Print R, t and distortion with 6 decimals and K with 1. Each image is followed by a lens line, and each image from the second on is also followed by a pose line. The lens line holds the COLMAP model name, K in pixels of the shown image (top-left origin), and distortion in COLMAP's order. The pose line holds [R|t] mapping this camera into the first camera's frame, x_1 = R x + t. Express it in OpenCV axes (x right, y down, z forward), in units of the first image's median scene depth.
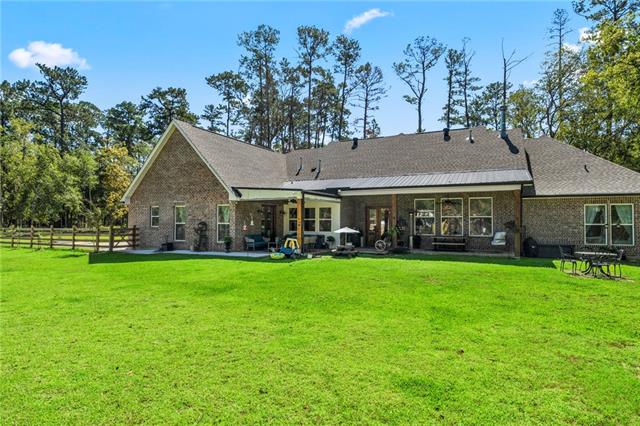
lens RADIAL K [[371.2, 0, 320.5], [0, 371.2, 224.3], [0, 0, 1]] dist [0.001449, 0.001158]
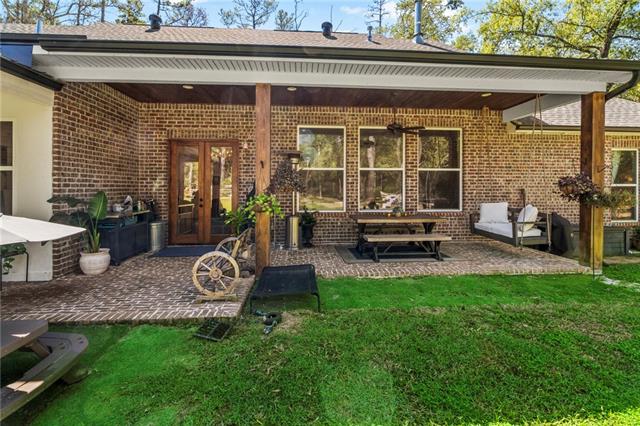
lens RADIAL K [[304.2, 0, 321.3], [0, 304.2, 190.8], [0, 0, 1]] dist [-0.000652, 0.000194]
pose [[0.865426, -0.005720, 0.501005, 0.041914], [0.005055, 0.999984, 0.002686, 0.001450], [-0.501012, 0.000208, 0.865440, 0.272577]]
